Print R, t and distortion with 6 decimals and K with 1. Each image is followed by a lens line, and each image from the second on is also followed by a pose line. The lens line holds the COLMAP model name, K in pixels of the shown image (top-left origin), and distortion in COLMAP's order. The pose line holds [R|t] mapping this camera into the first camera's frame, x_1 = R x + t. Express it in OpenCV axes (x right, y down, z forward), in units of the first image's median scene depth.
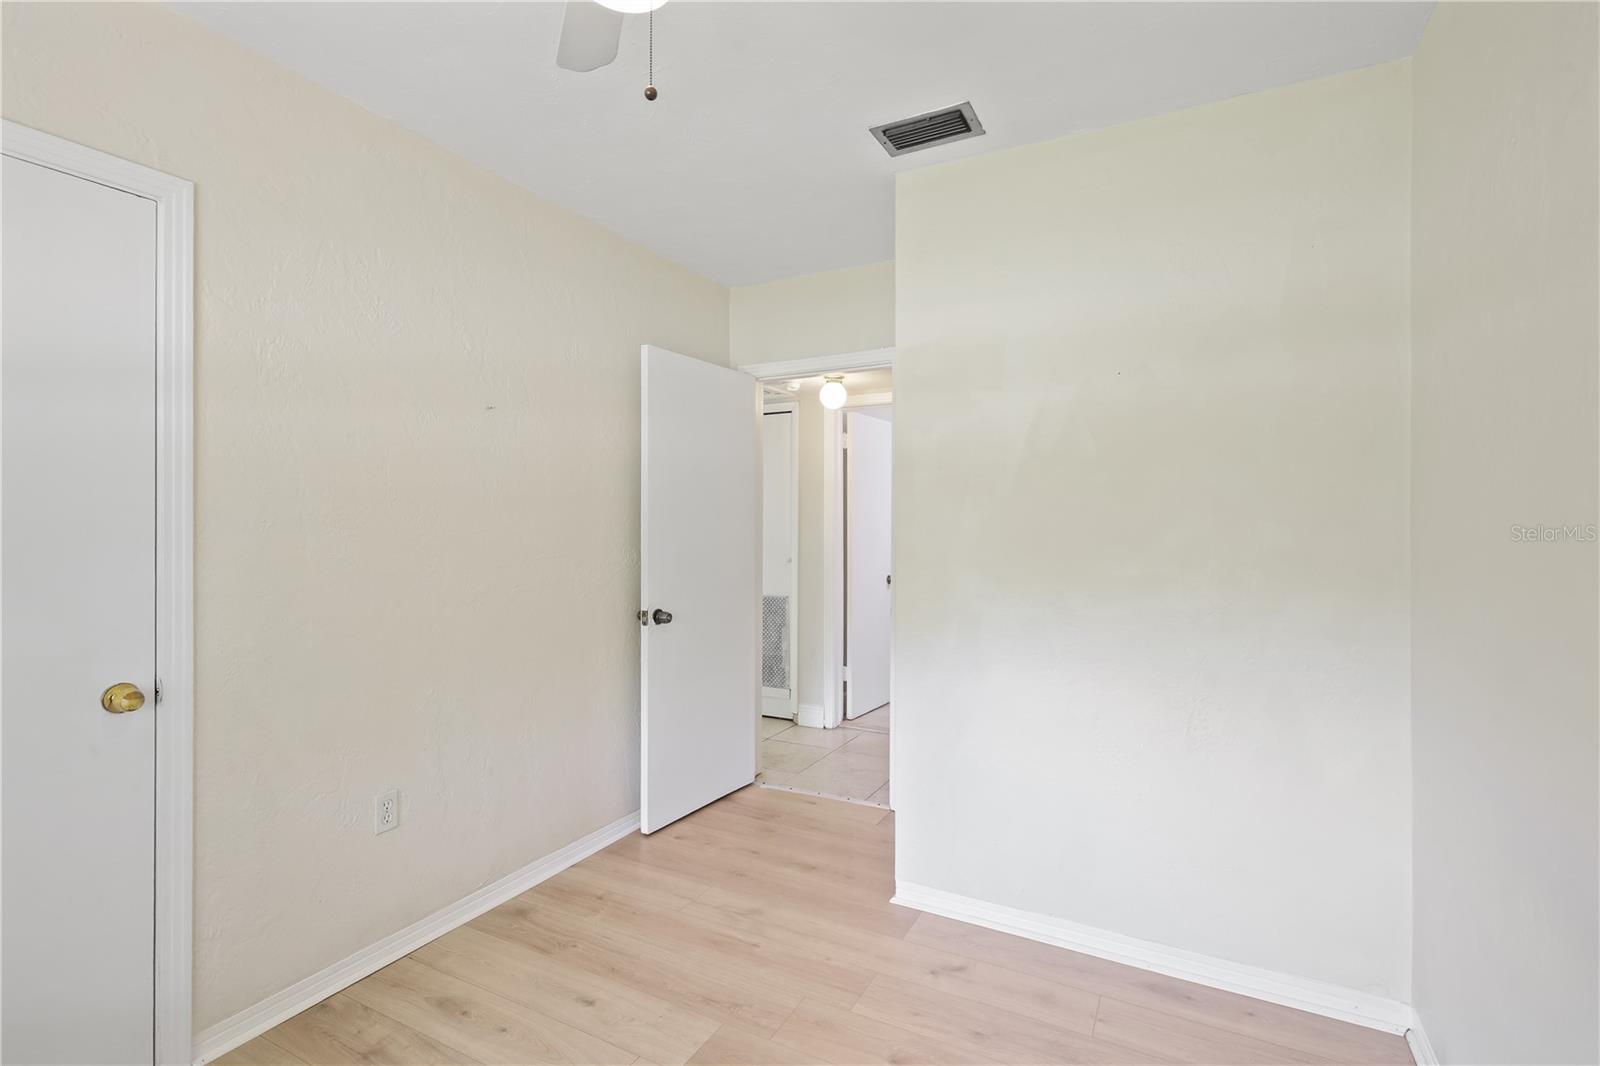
lens RADIAL K [[736.3, 0, 803.1], [0, 736.3, 524.6], [0, 0, 1]] dist [0.004535, -0.000945]
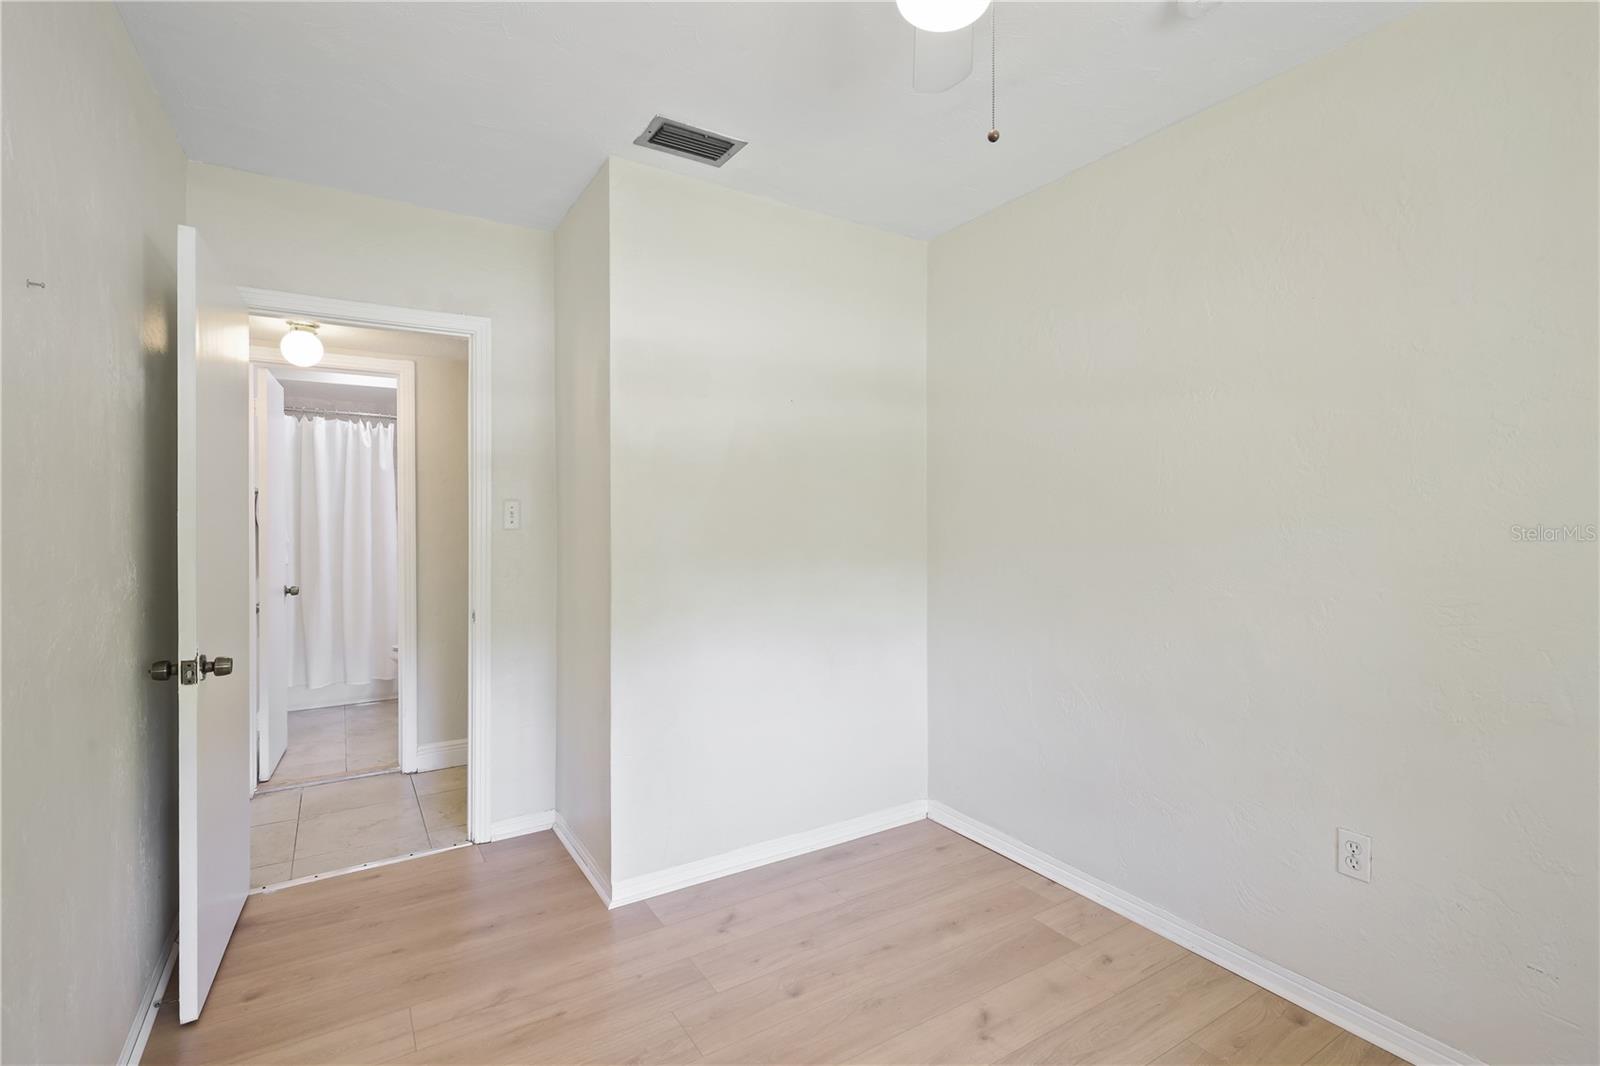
lens RADIAL K [[736.3, 0, 797.5], [0, 736.3, 523.1], [0, 0, 1]] dist [0.004535, -0.000945]
pose [[0.502961, -0.009436, 0.864258, -0.615294], [0.003776, 0.999955, 0.008720, -0.001754], [-0.864301, -0.001122, 0.502974, 0.314375]]
